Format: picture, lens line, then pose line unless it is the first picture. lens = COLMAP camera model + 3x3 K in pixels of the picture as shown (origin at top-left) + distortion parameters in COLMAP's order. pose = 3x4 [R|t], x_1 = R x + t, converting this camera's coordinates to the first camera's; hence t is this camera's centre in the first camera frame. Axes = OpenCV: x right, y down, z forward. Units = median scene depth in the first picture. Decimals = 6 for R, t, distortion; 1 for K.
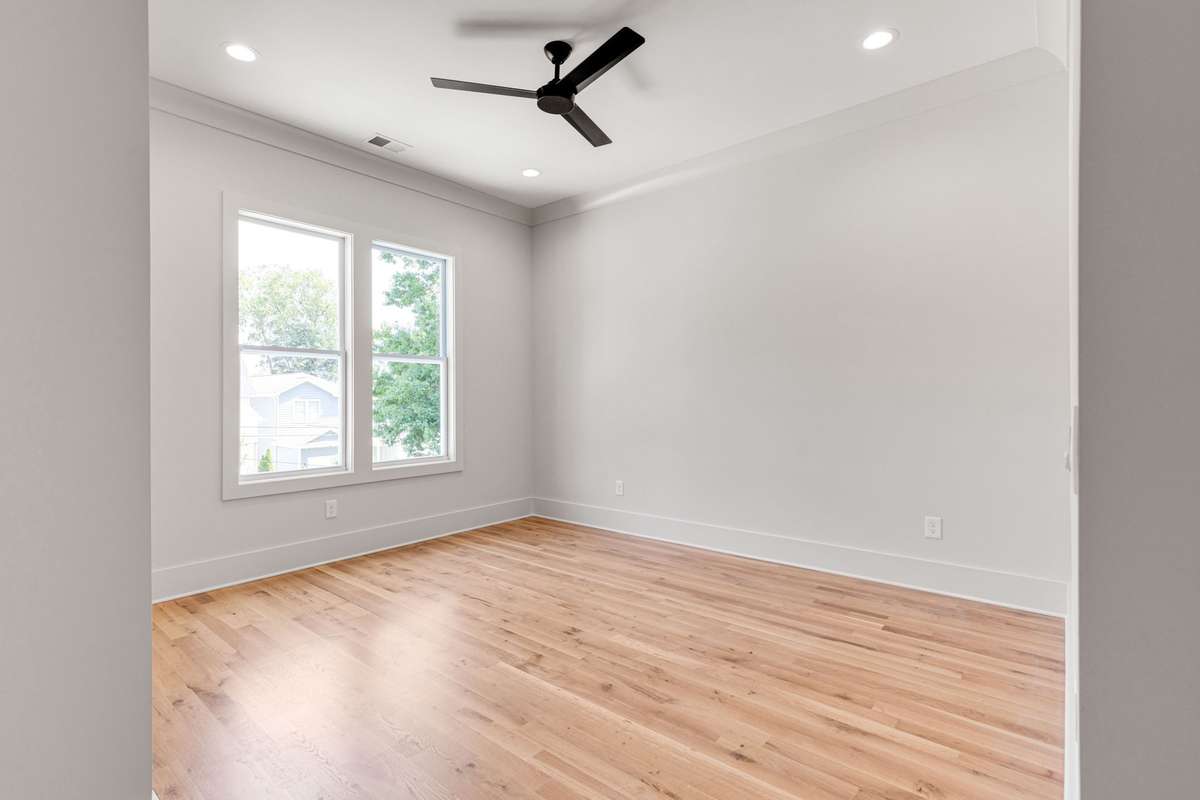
lens RADIAL K [[541.4, 0, 601.9], [0, 541.4, 396.0], [0, 0, 1]] dist [0.003516, 0.000100]
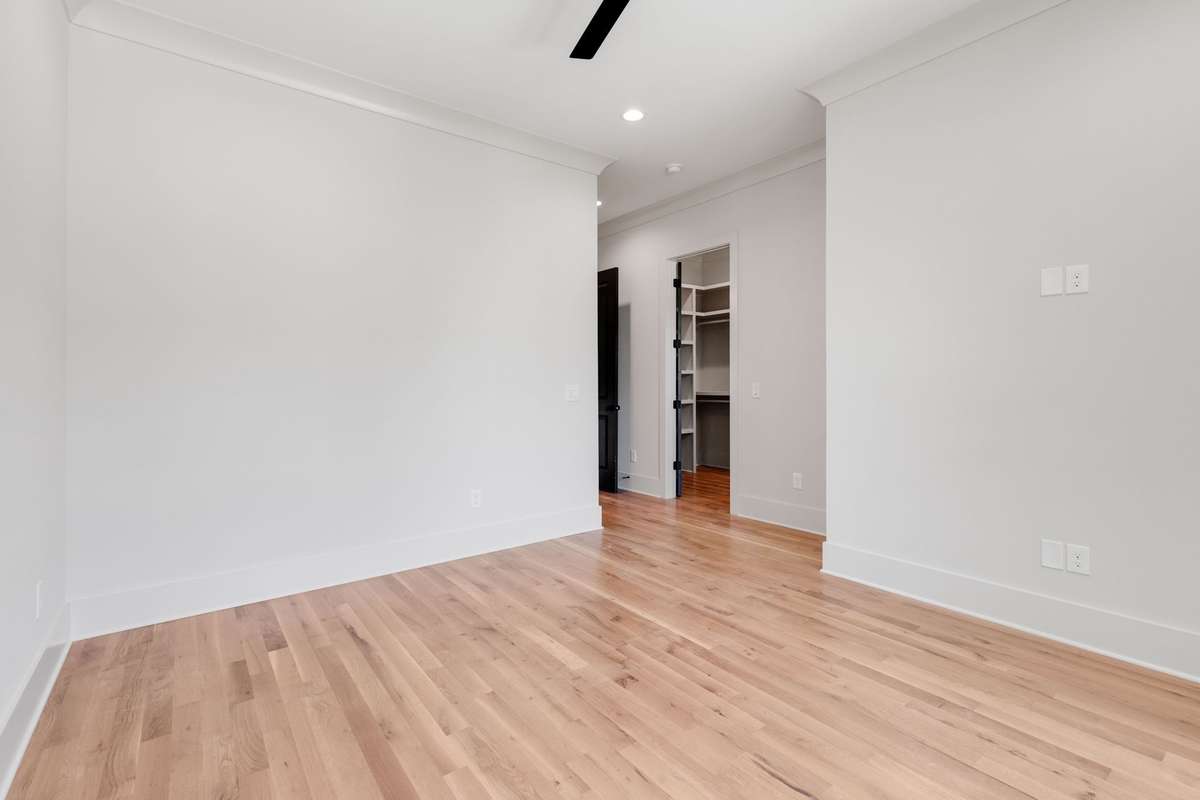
lens RADIAL K [[541.4, 0, 601.9], [0, 541.4, 396.0], [0, 0, 1]] dist [0.003516, 0.000100]
pose [[-0.967429, 0.007951, 0.253019, -0.236049], [0.014946, 0.999557, 0.025736, 0.001102], [-0.252702, 0.028679, -0.967119, 1.871402]]
